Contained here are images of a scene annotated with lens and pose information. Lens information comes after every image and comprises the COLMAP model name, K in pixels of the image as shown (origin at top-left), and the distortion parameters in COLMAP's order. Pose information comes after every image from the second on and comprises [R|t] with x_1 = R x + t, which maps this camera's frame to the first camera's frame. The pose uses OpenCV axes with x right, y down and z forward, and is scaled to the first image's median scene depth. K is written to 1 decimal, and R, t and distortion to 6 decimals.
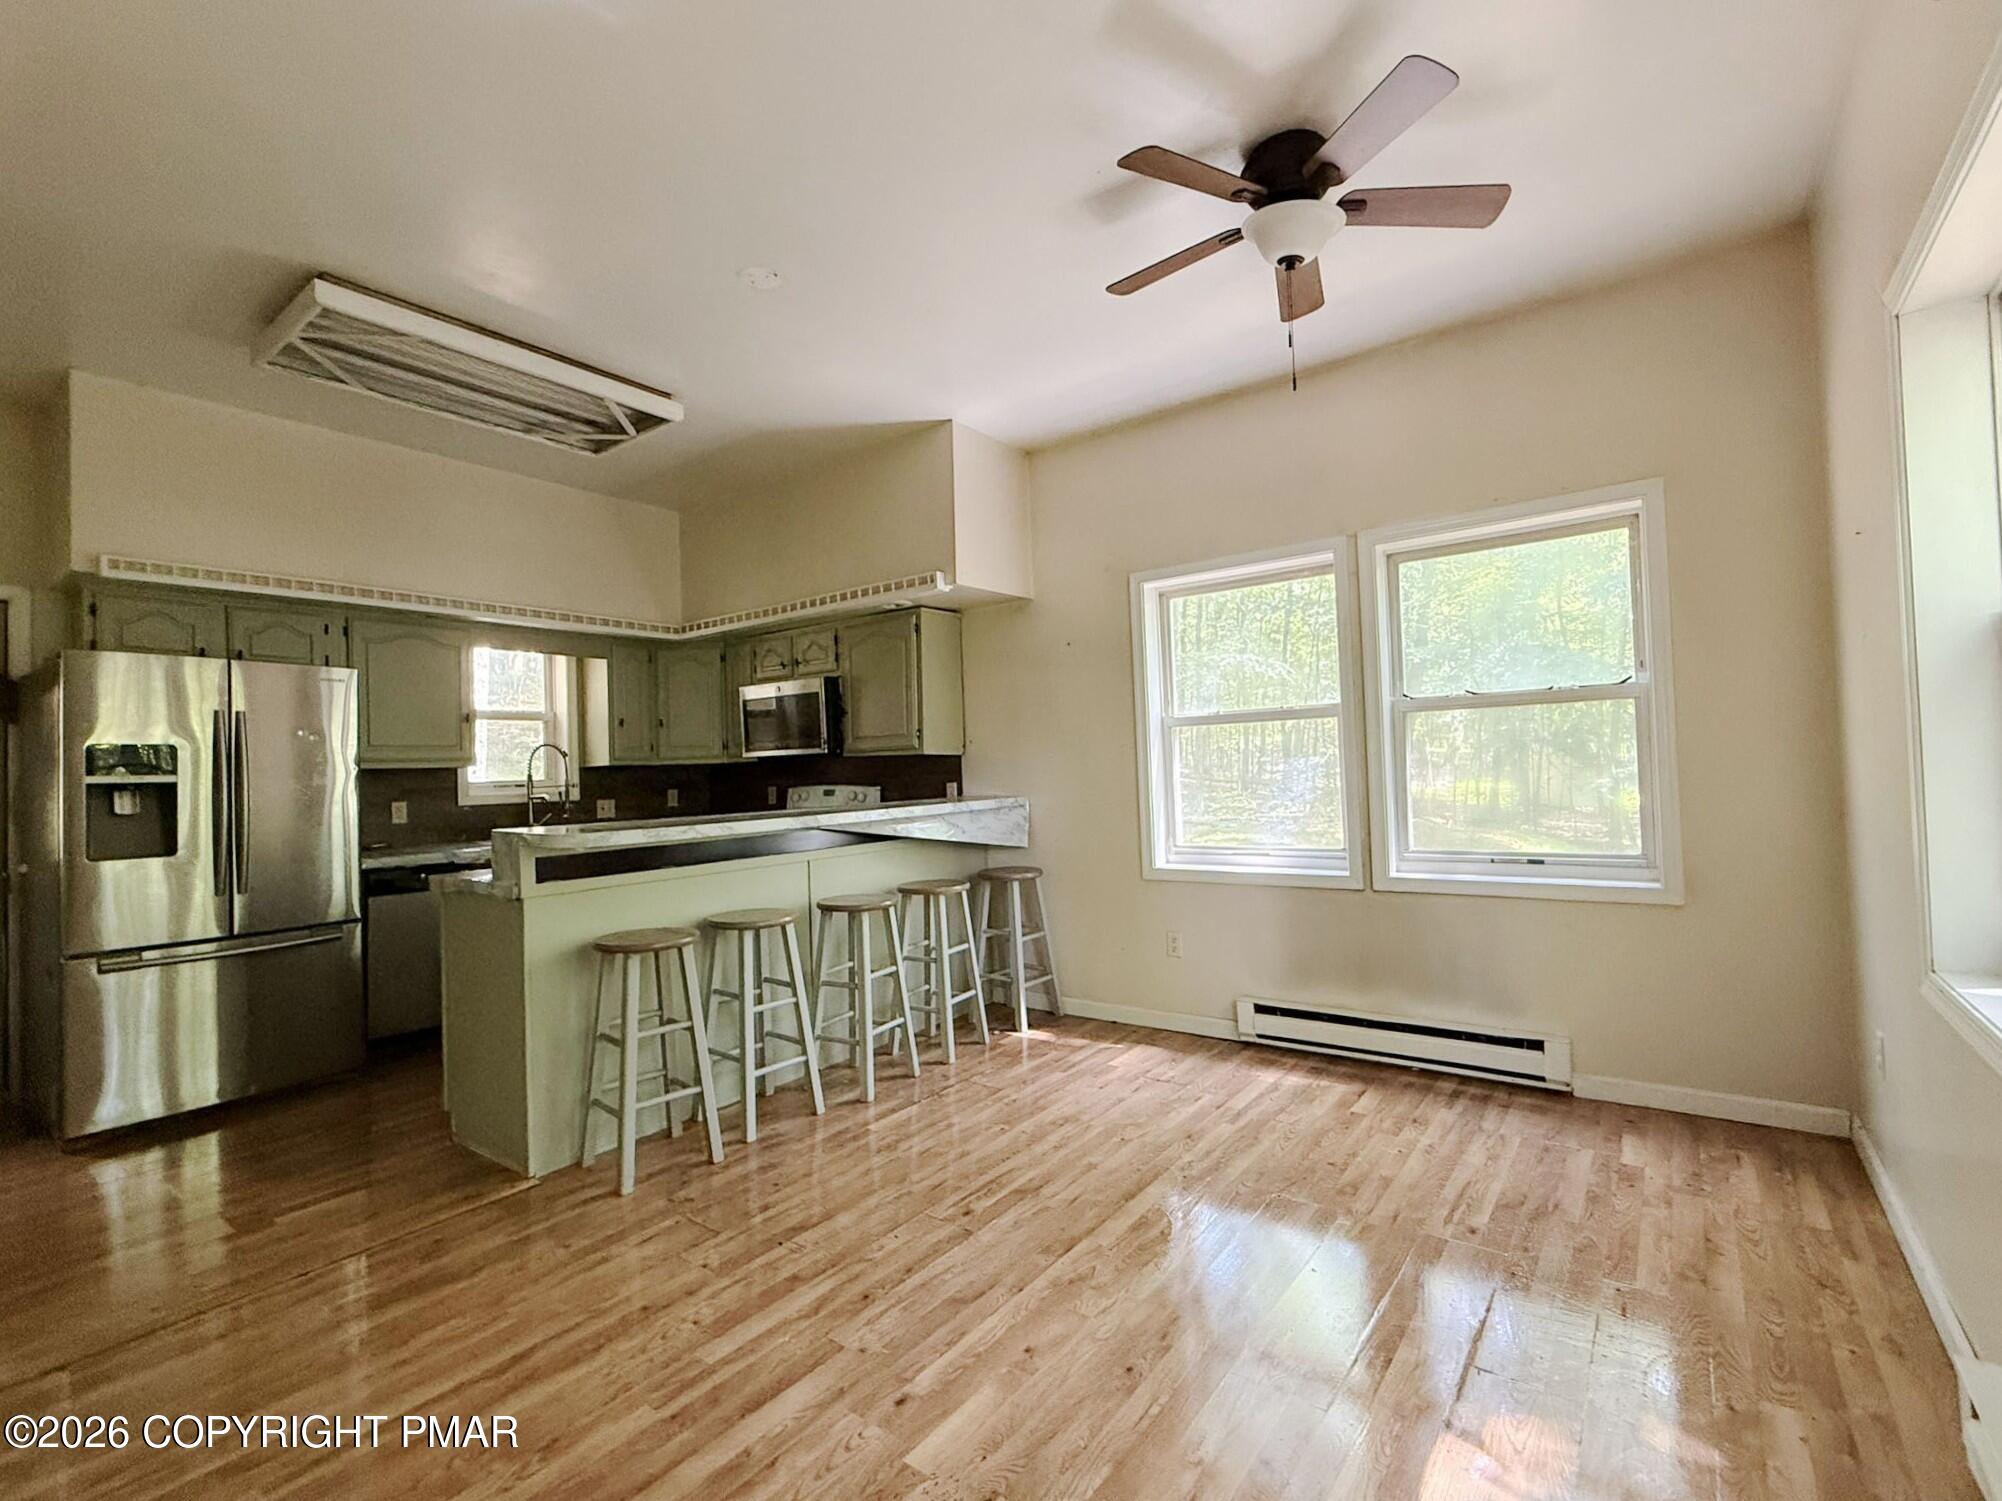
lens RADIAL K [[895.9, 0, 999.8], [0, 895.9, 752.2], [0, 0, 1]] dist [0.000663, -0.000163]
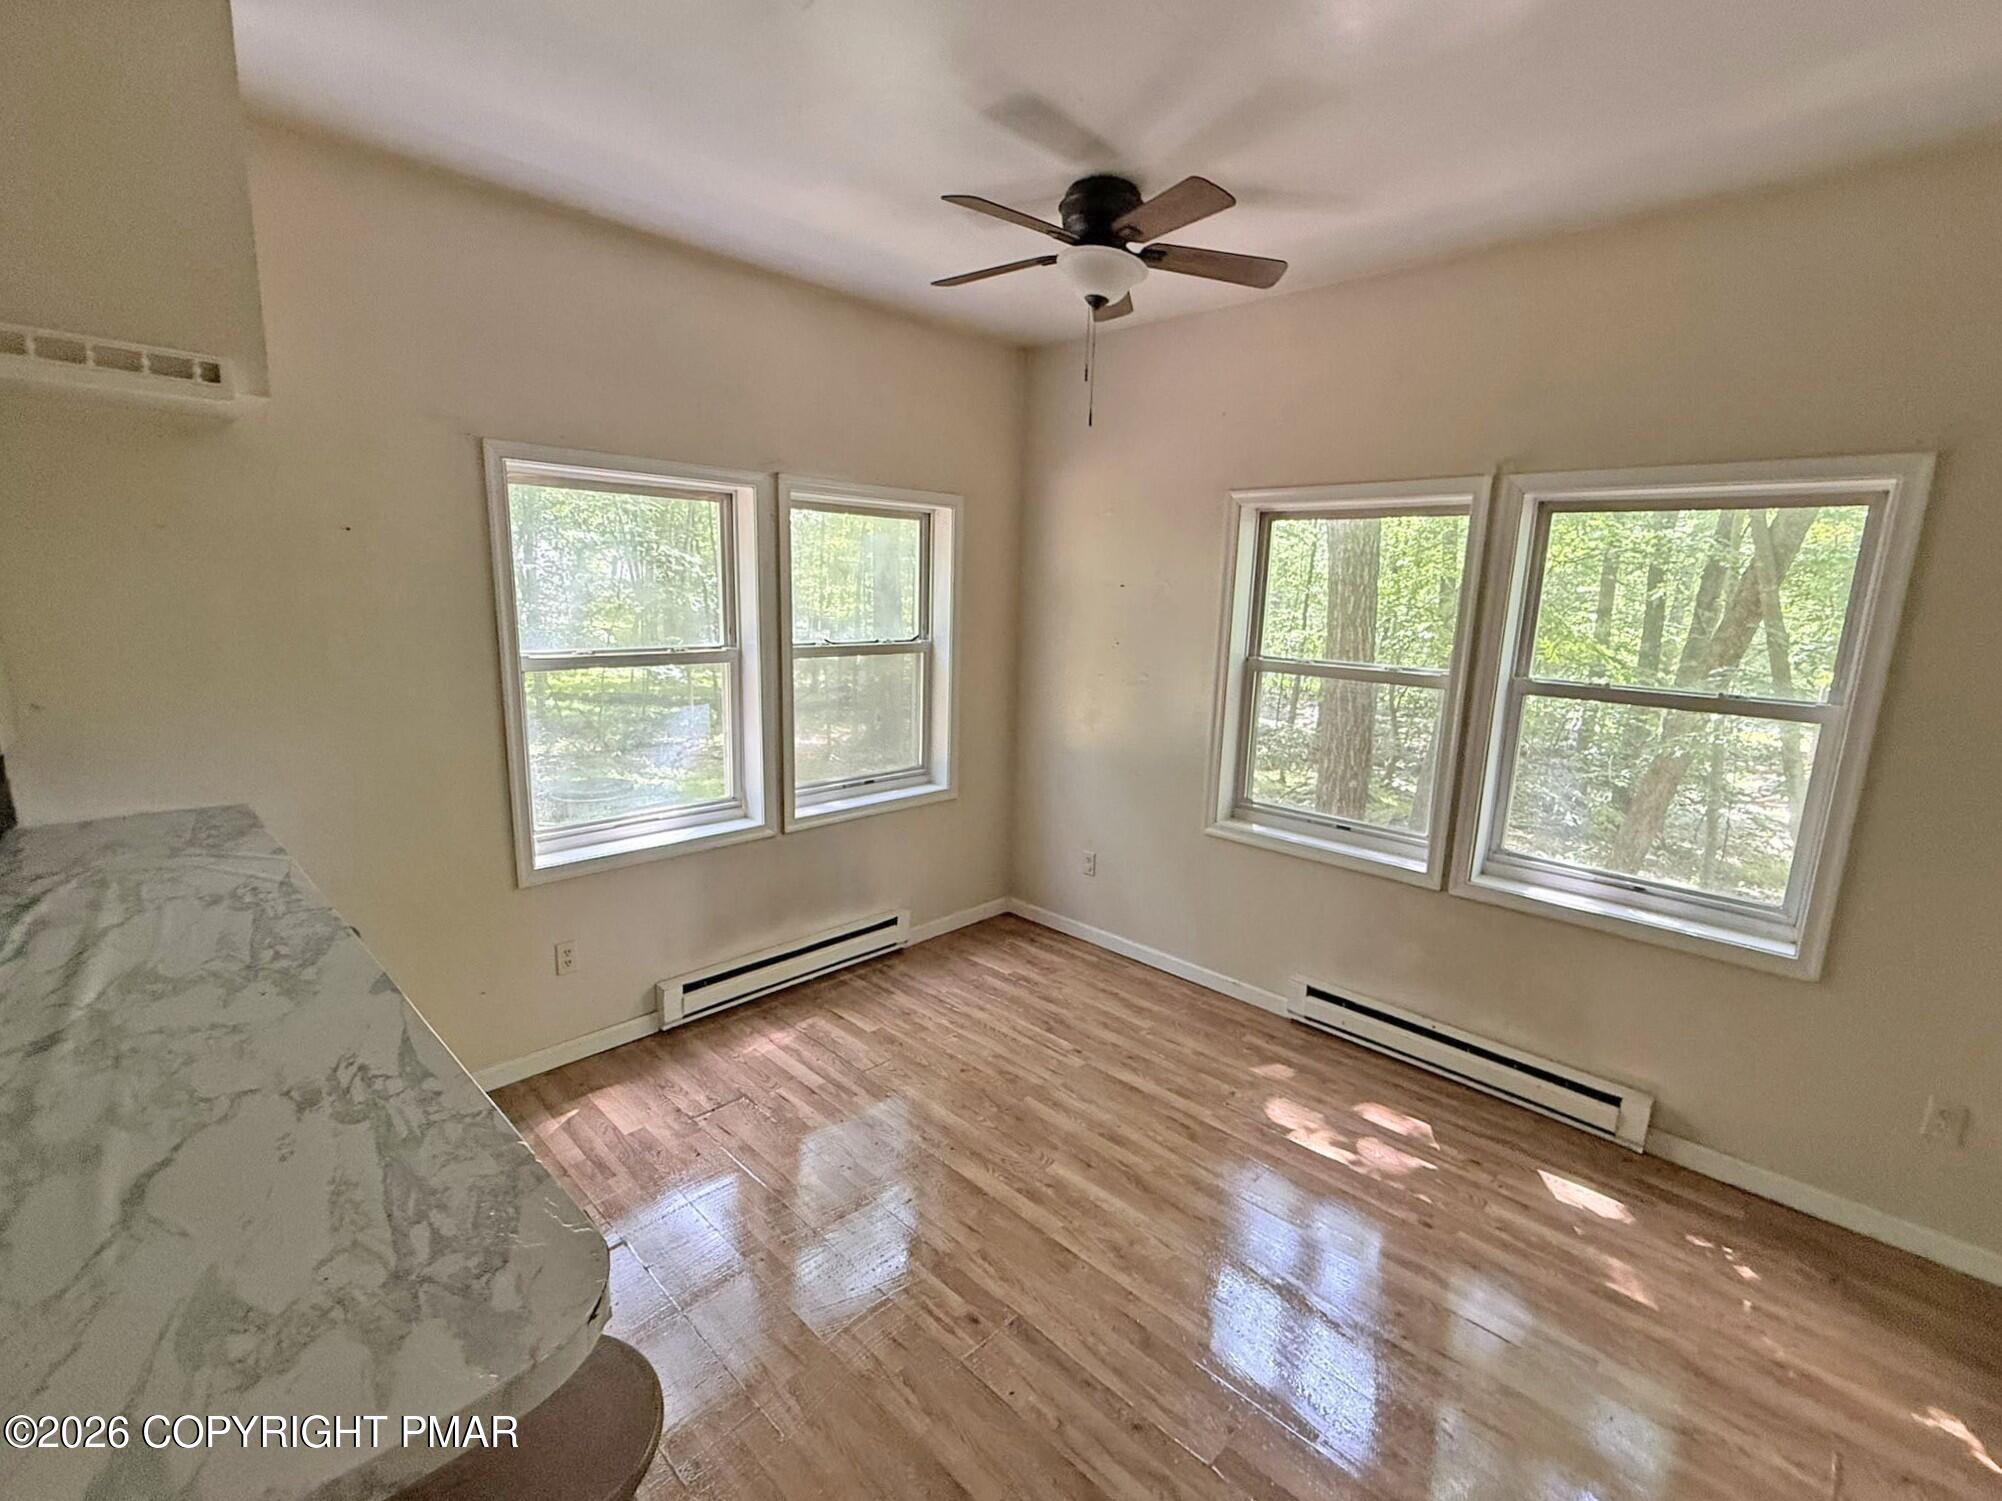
lens RADIAL K [[897.5, 0, 1000.7], [0, 897.5, 753.2], [0, 0, 1]] dist [0.001486, -0.000488]
pose [[0.123393, -0.147908, 0.981273, -0.569566], [-0.054515, 0.986327, 0.155525, -0.115217], [-0.990859, -0.072685, 0.113642, 0.647548]]
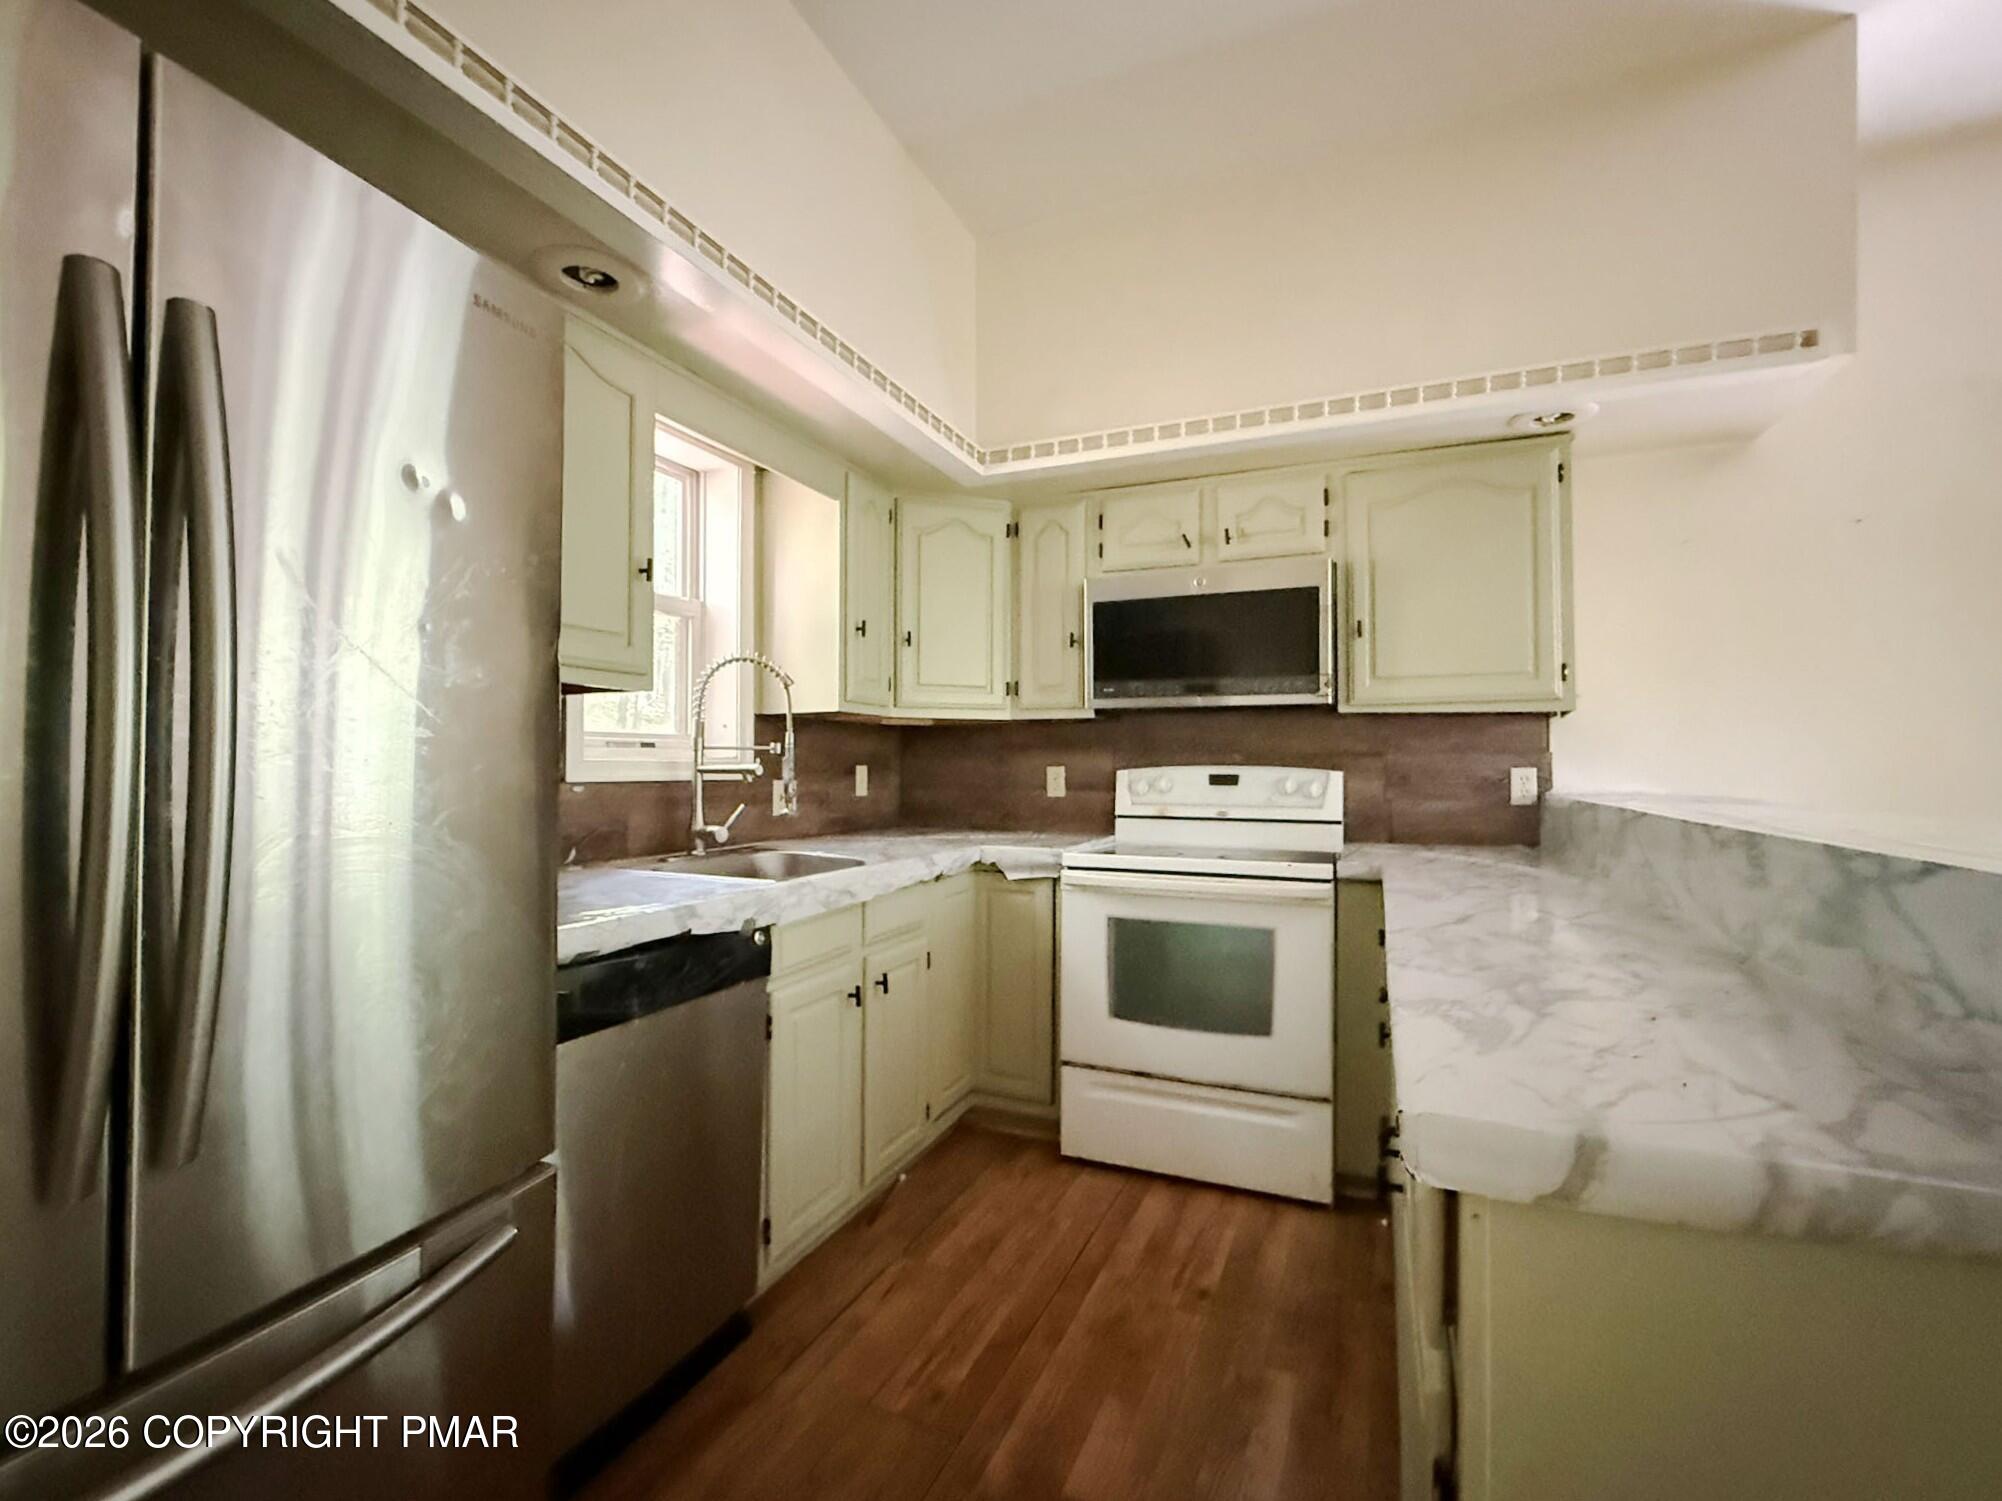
lens RADIAL K [[897.5, 0, 1000.7], [0, 897.5, 753.2], [0, 0, 1]] dist [0.001486, -0.000488]
pose [[0.970434, 0.037601, 0.238418, -0.703197], [-0.038065, 0.999272, -0.002659, 0.054022], [-0.238344, -0.006495, 0.971159, 0.741566]]
